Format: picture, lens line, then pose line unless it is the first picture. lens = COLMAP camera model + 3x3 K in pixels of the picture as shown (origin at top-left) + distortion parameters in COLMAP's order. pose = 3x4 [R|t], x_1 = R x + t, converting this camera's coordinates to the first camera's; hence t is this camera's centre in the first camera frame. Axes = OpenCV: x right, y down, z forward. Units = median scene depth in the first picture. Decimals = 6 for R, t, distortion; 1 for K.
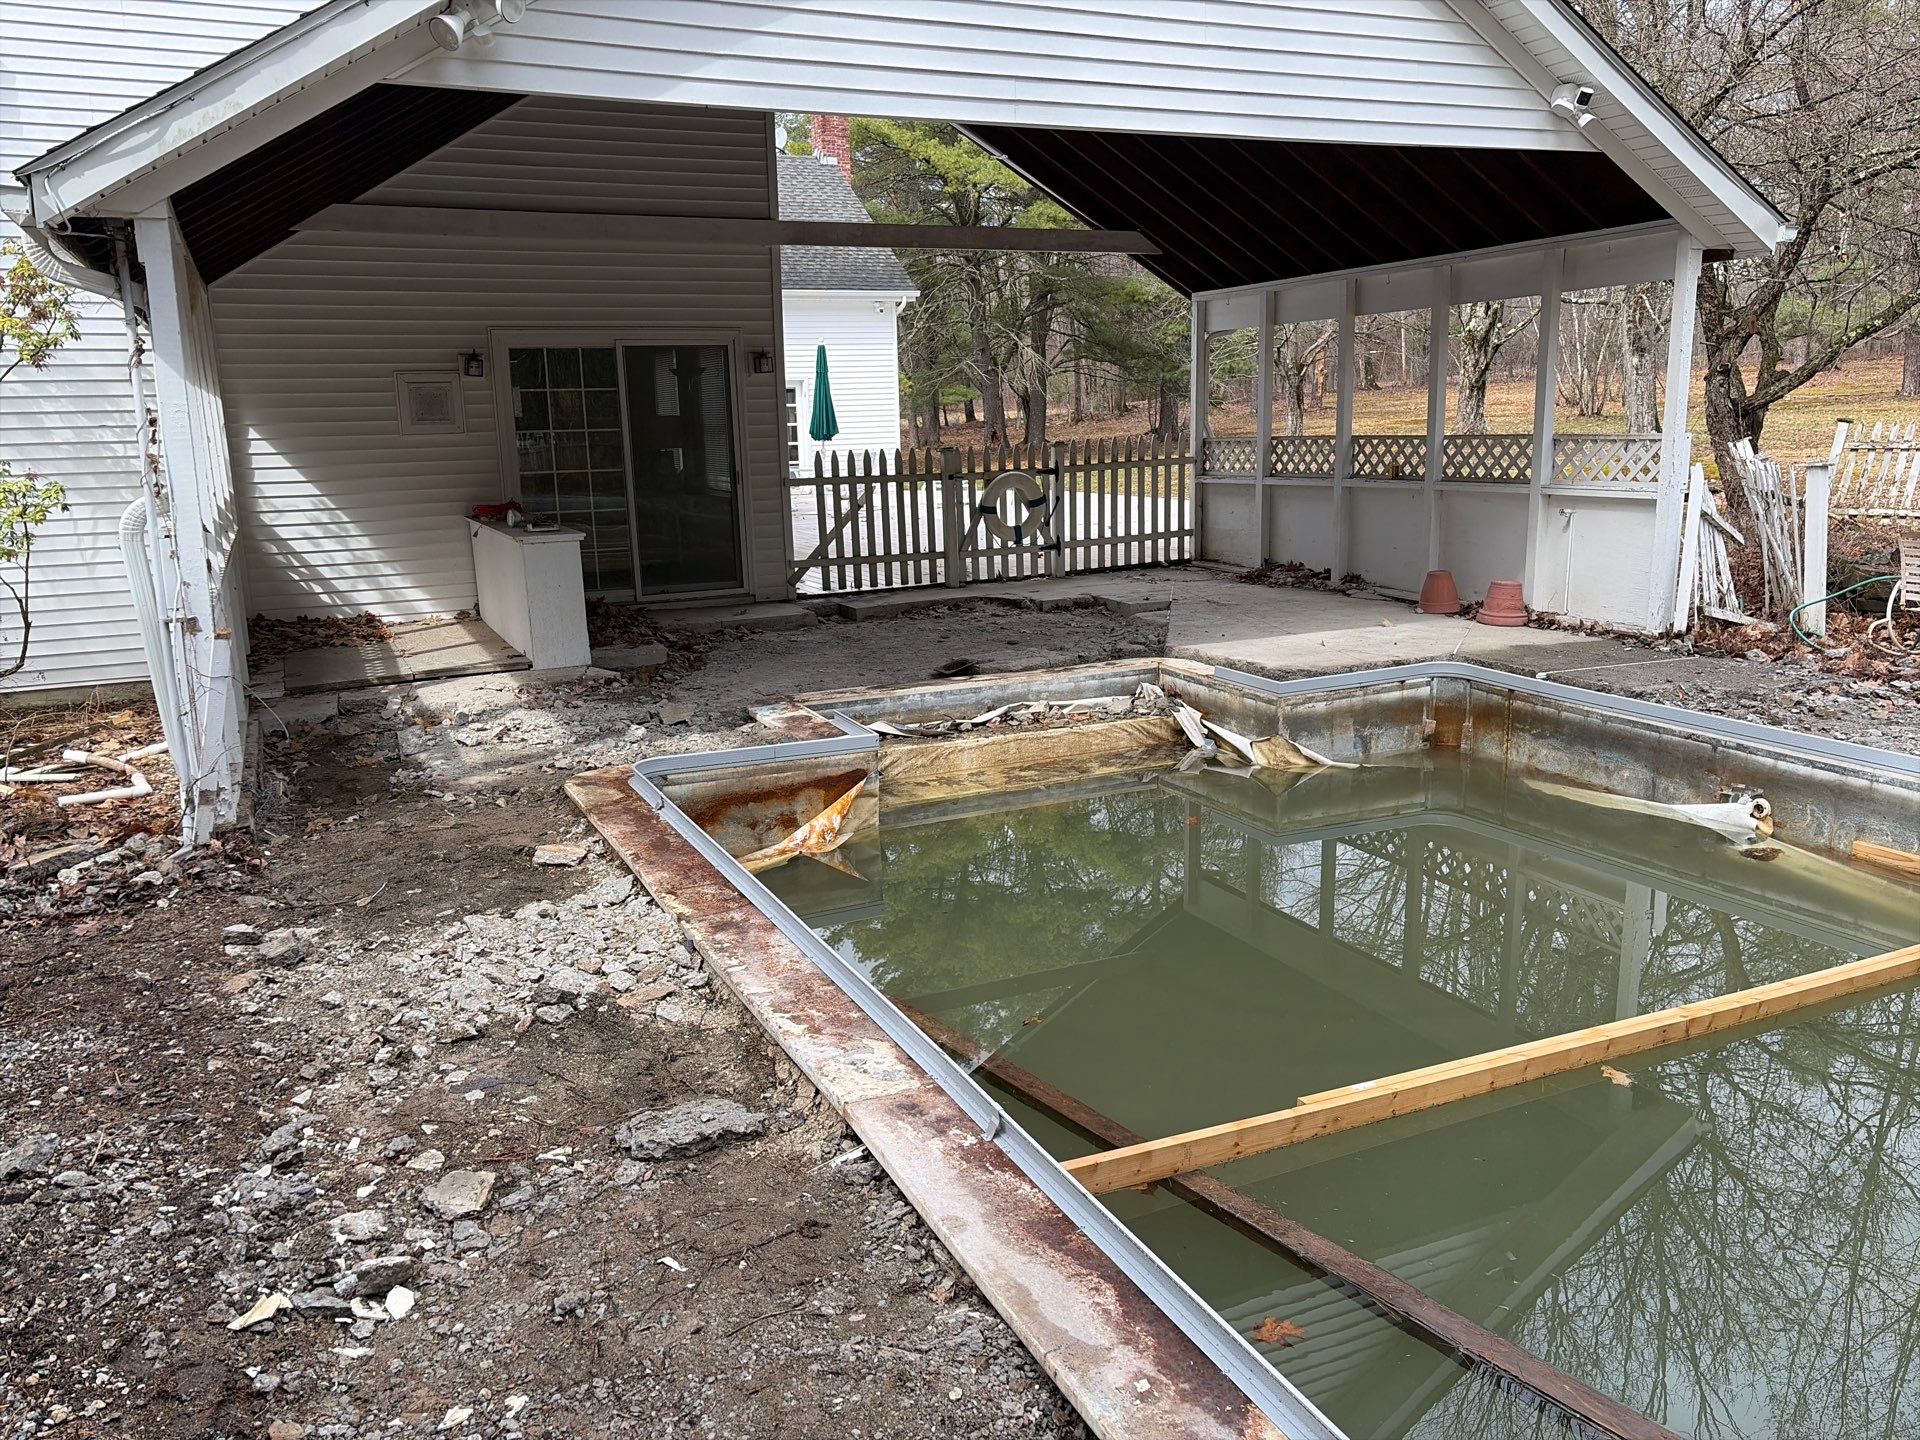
lens RADIAL K [[1417.0, 0, 960.0], [0, 1417.0, 720.0], [0, 0, 1]] dist [-0.075111, -0.001014]
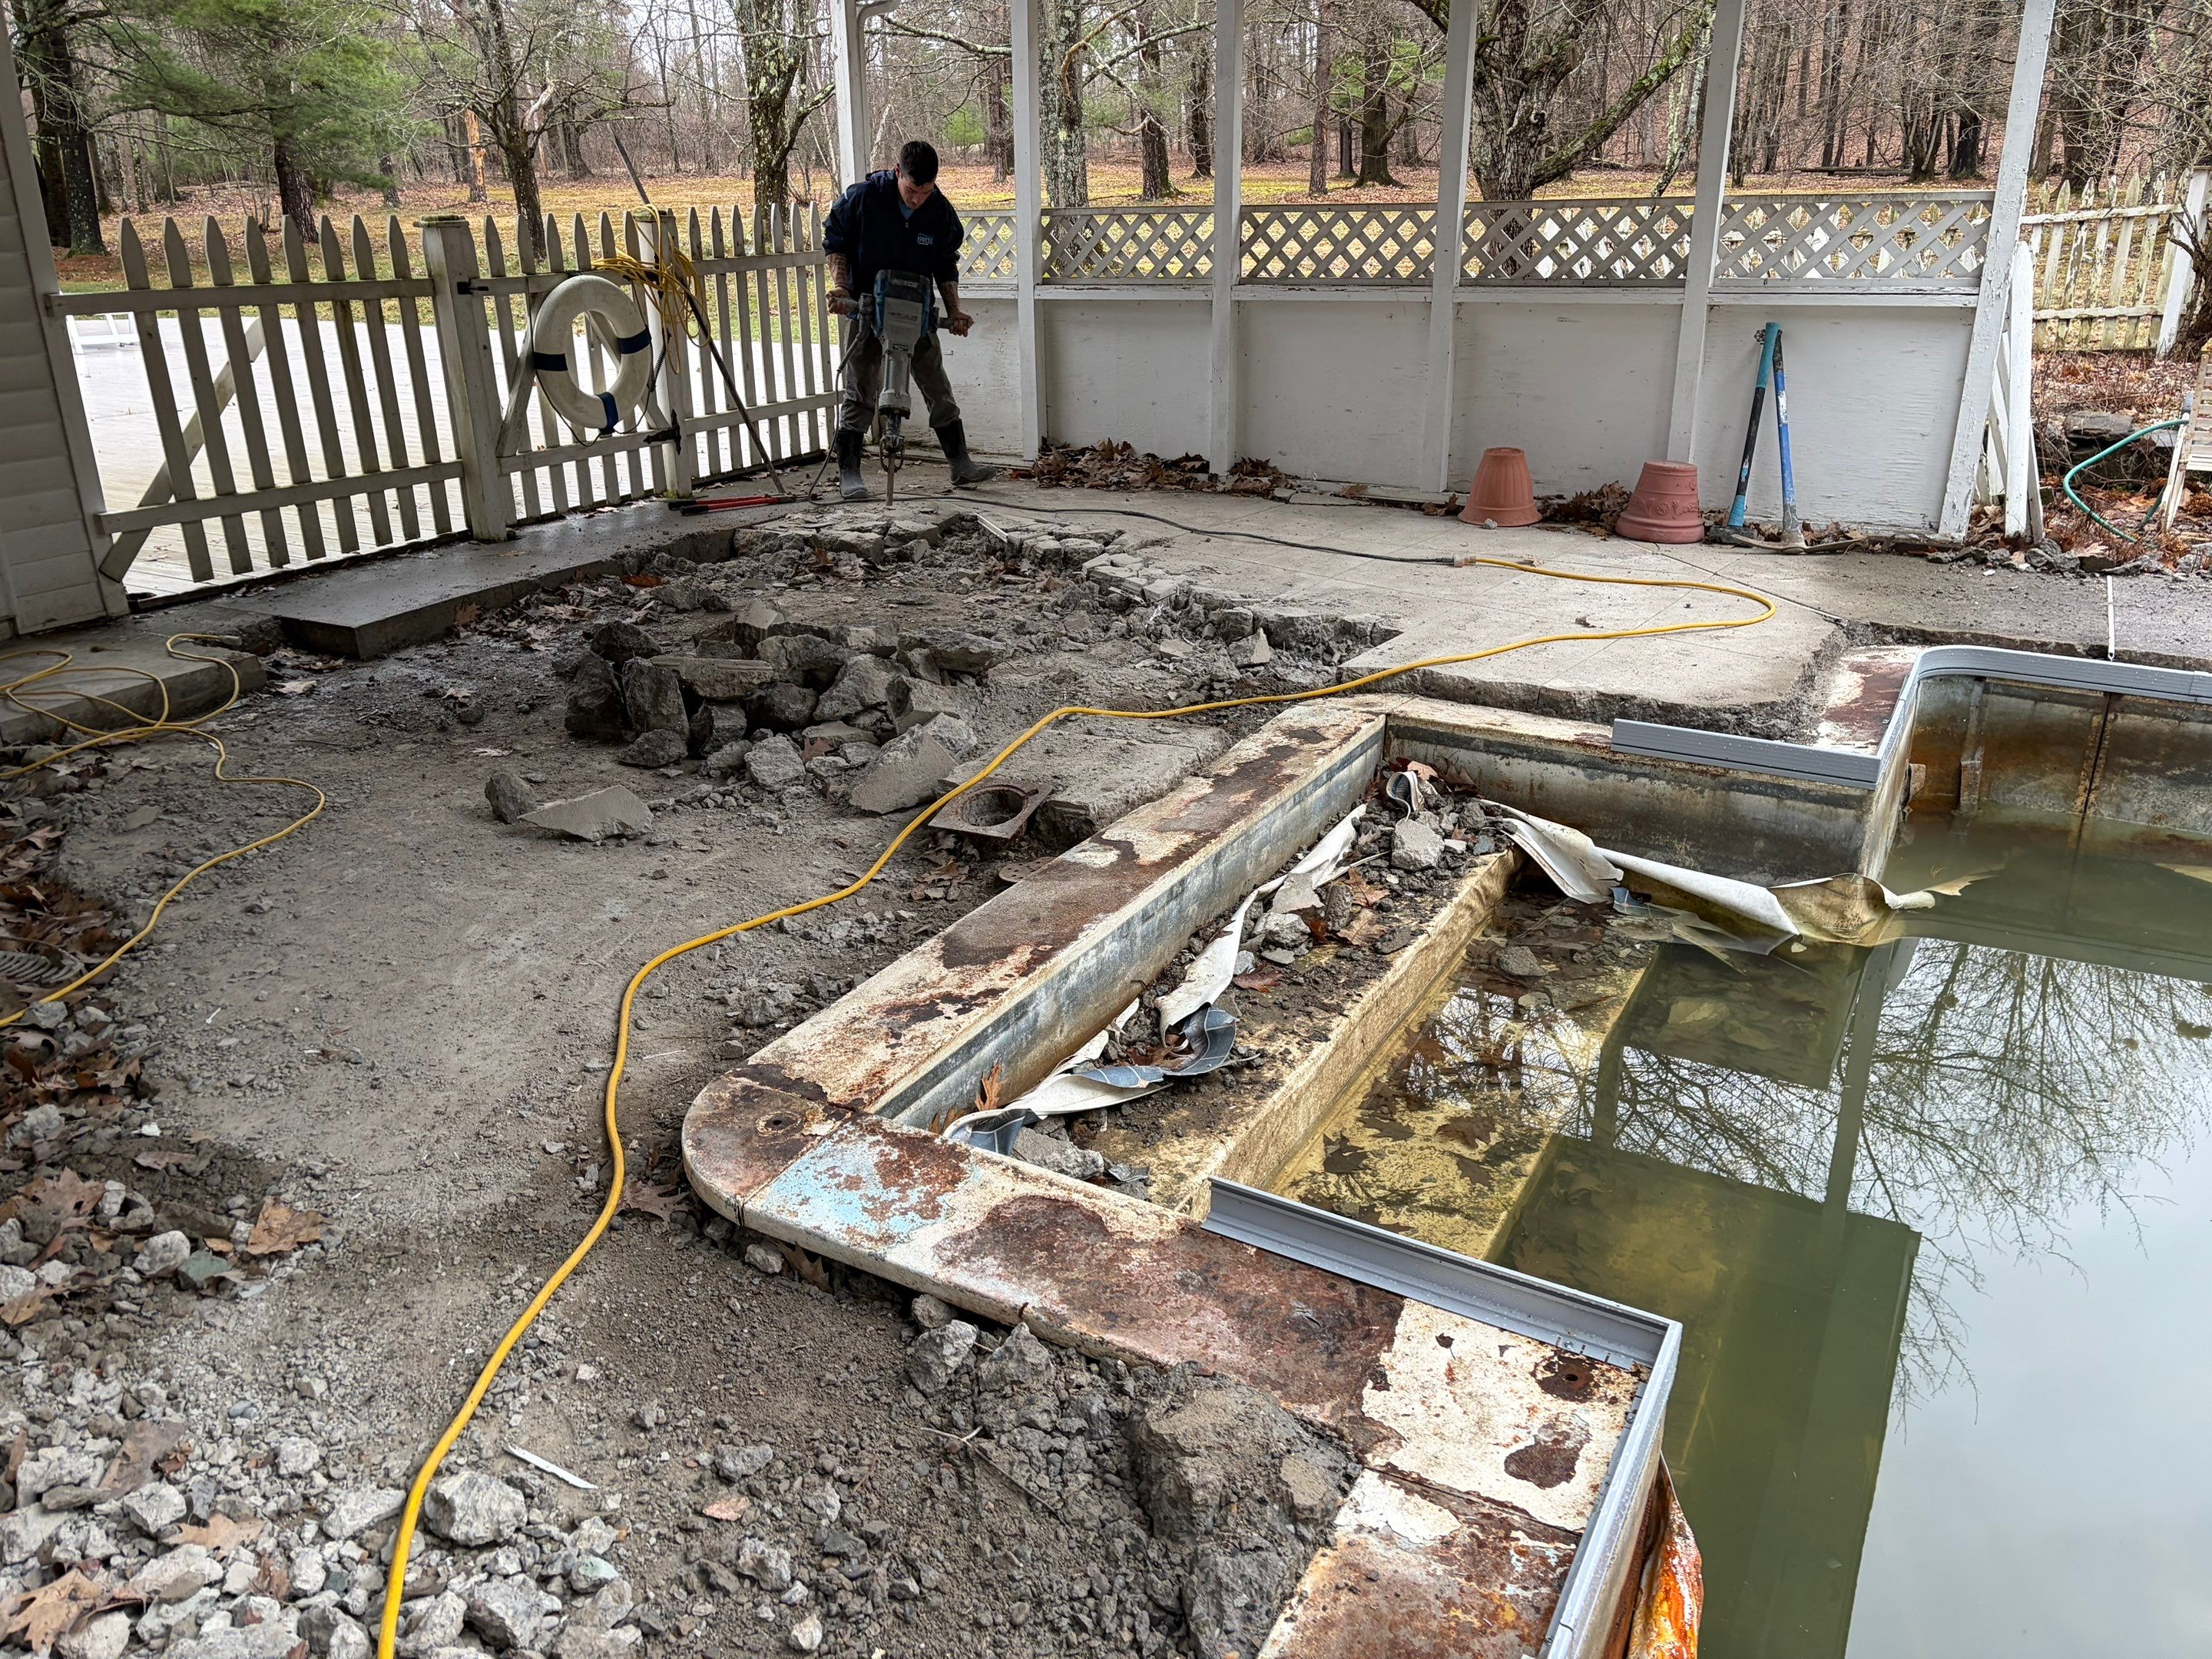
lens RADIAL K [[1624.1, 0, 1110.5], [0, 1624.1, 791.6], [0, 0, 1]] dist [0.084675, 0.000075]
pose [[0.792096, -0.190949, 0.579761, -0.176740], [0.108674, 0.978751, 0.173886, -0.087161], [-0.600645, -0.074729, 0.796016, 0.460622]]
